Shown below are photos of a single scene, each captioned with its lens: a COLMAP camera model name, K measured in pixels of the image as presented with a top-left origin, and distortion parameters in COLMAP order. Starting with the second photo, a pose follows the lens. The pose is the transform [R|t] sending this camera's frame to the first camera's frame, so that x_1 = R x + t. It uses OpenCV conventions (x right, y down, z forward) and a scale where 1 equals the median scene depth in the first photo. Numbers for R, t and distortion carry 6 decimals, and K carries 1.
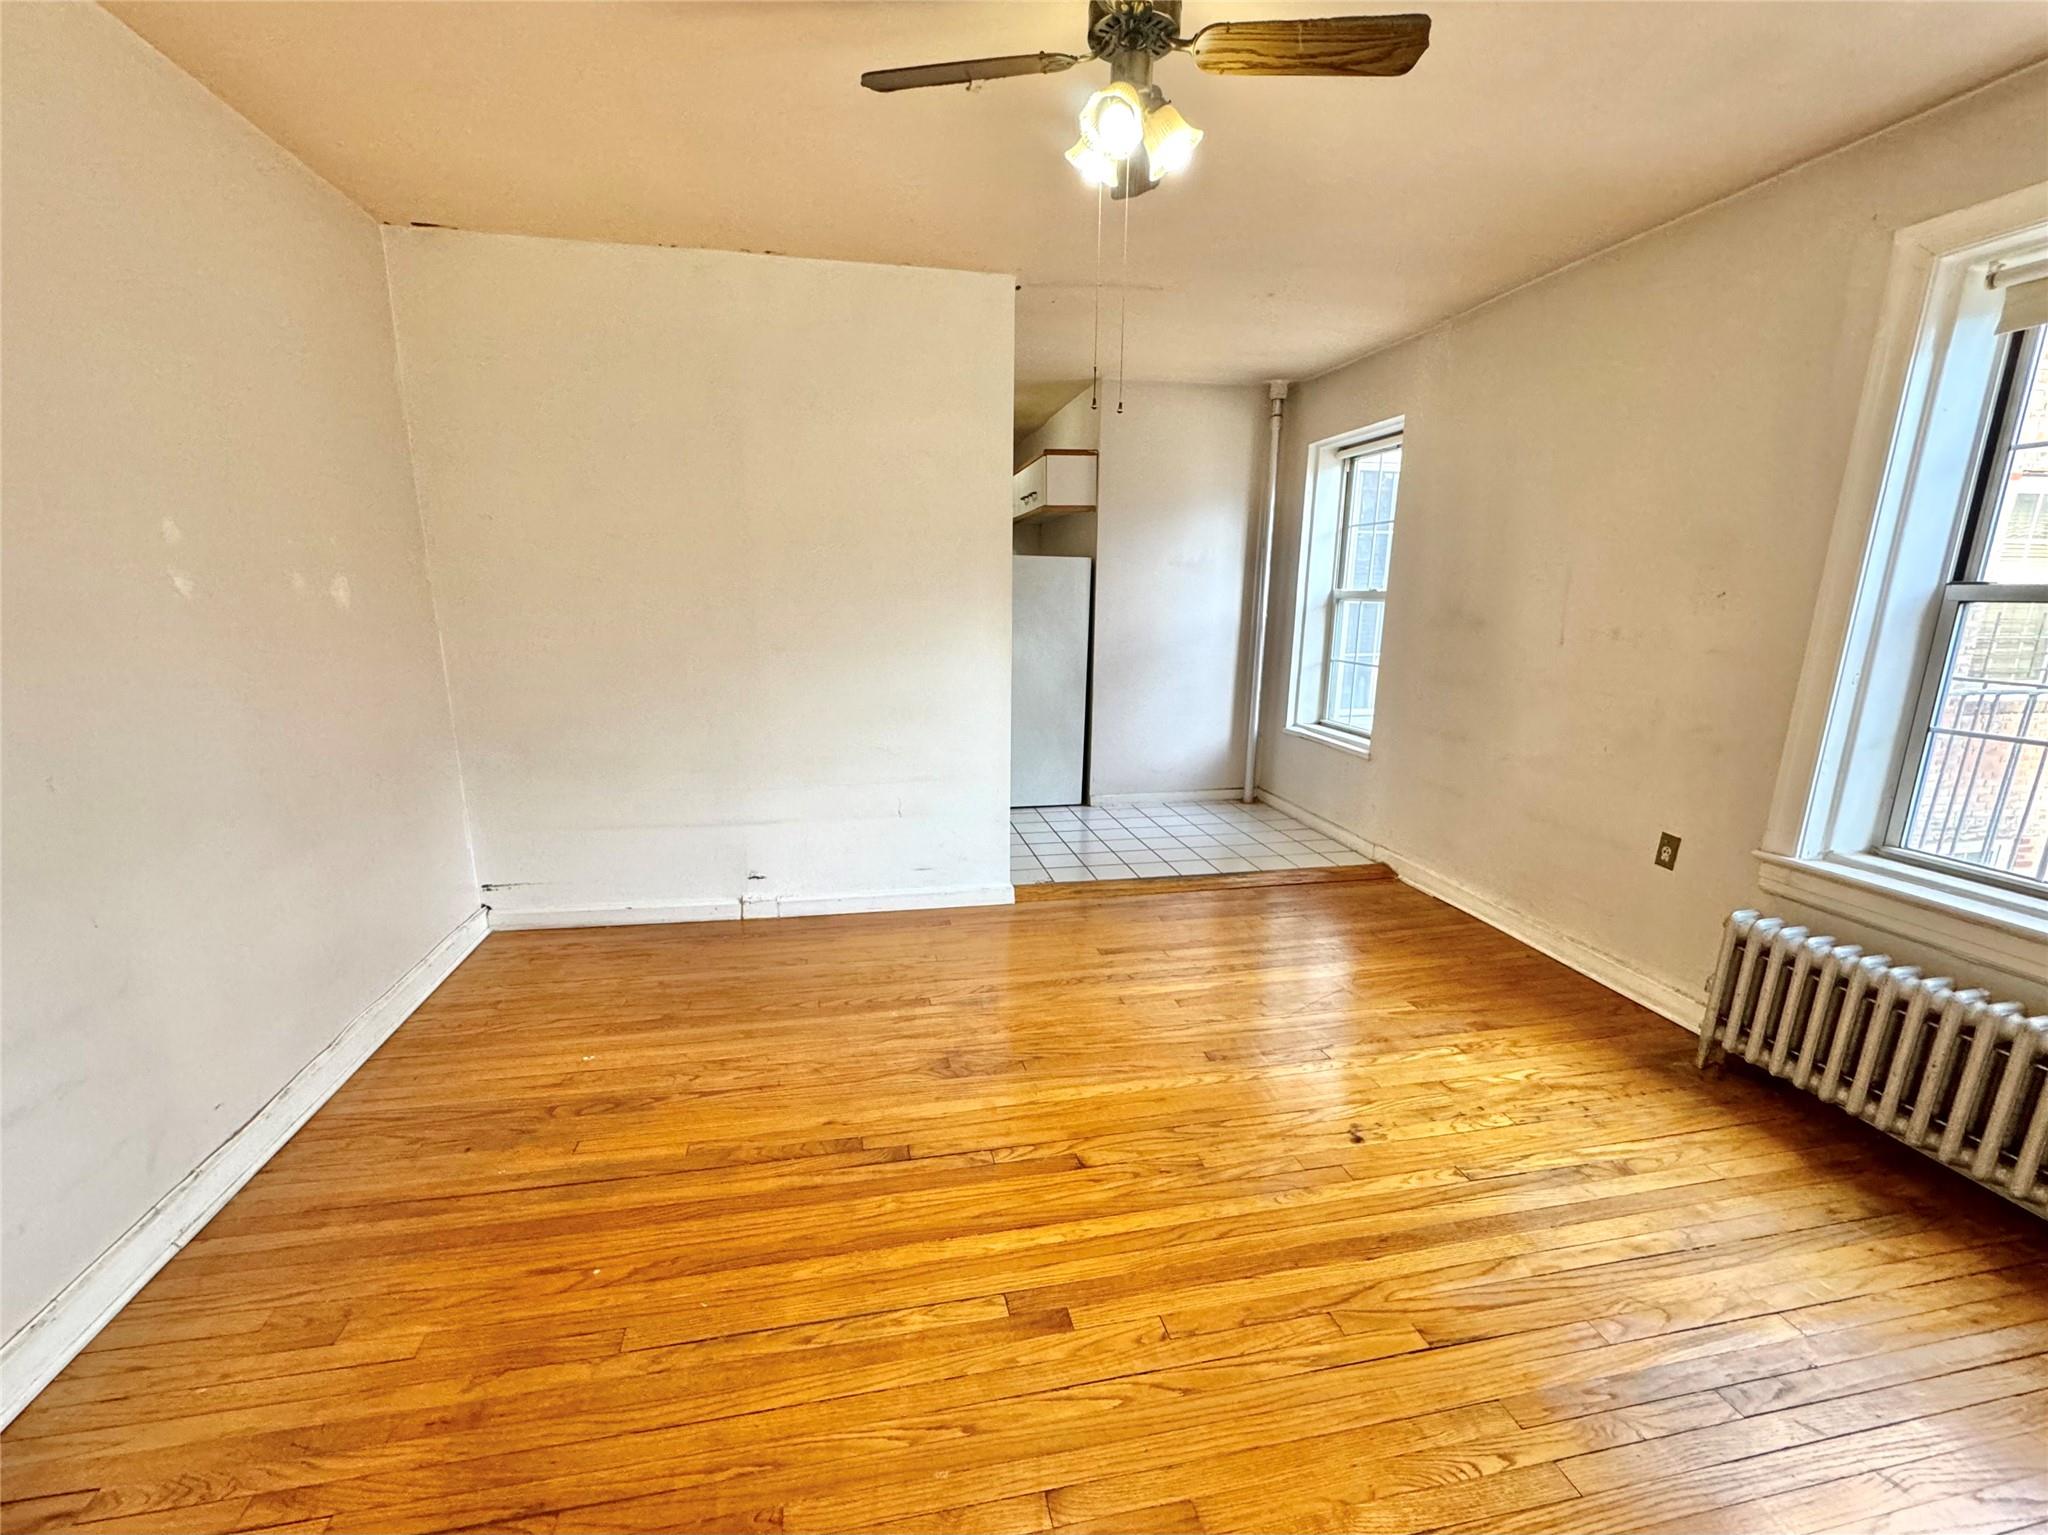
lens RADIAL K [[862.6, 0, 1004.2], [0, 862.6, 798.0], [0, 0, 1]] dist [-0.002867, 0.000062]
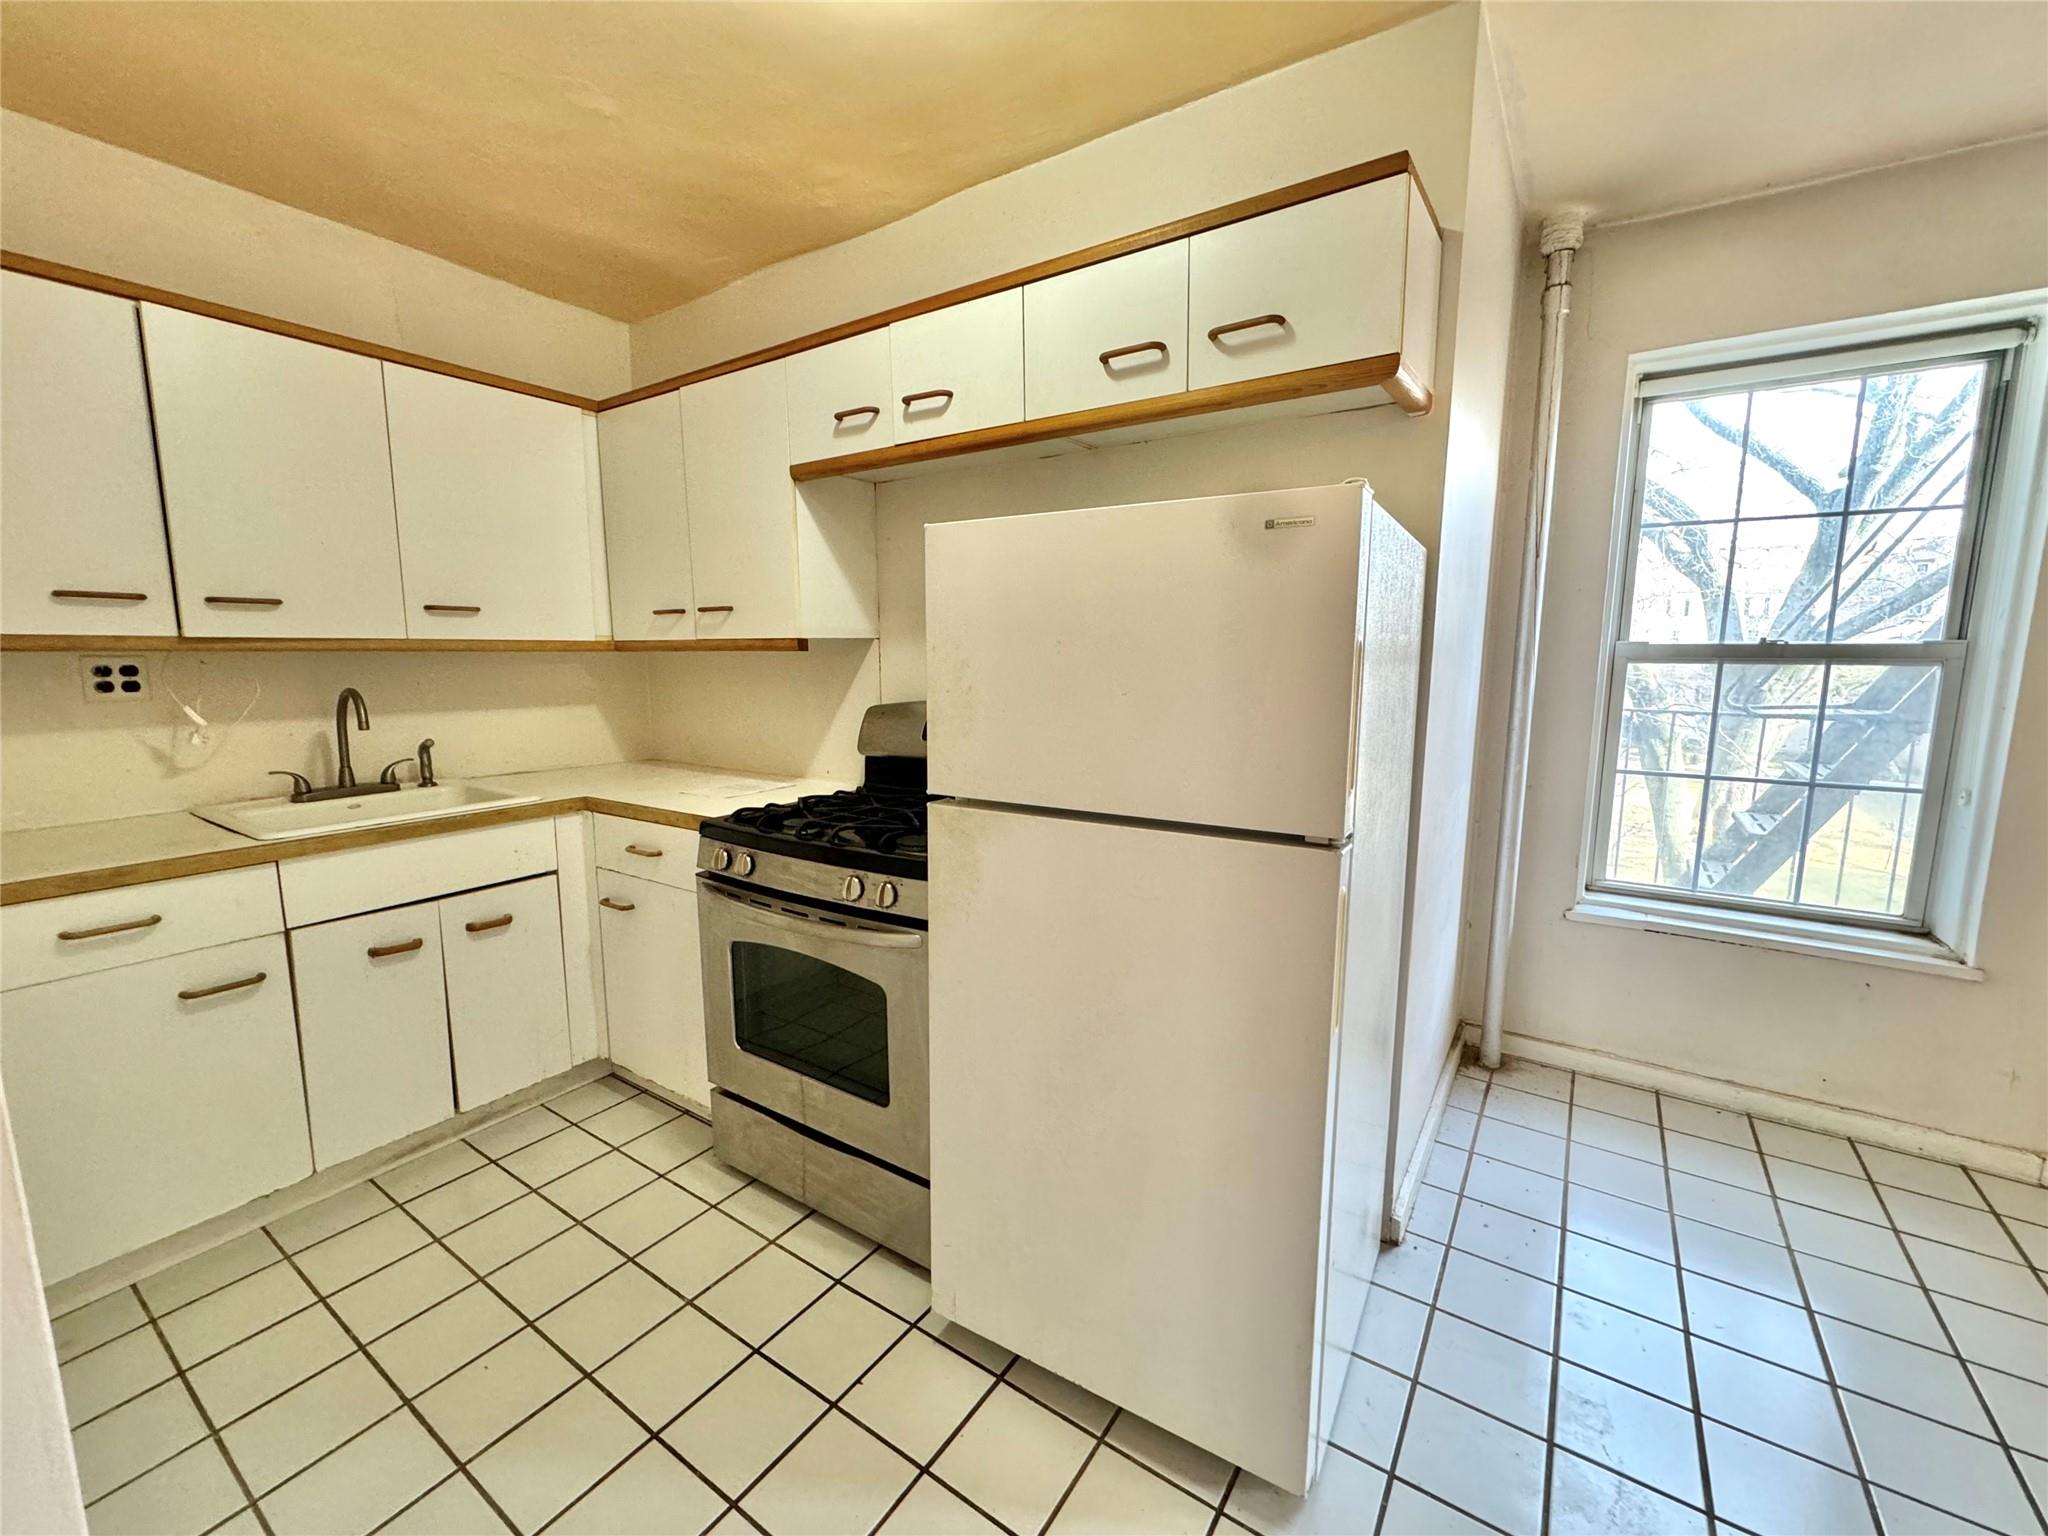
lens RADIAL K [[832.6, 0, 1024.0], [0, 832.6, 768.0], [0, 0, 1]] dist [-0.001963, -0.000224]
pose [[0.703832, -0.105435, 0.702498, -0.513310], [0.173020, 0.984586, -0.025577, -0.455902], [-0.688973, 0.139548, 0.711226, 1.899732]]
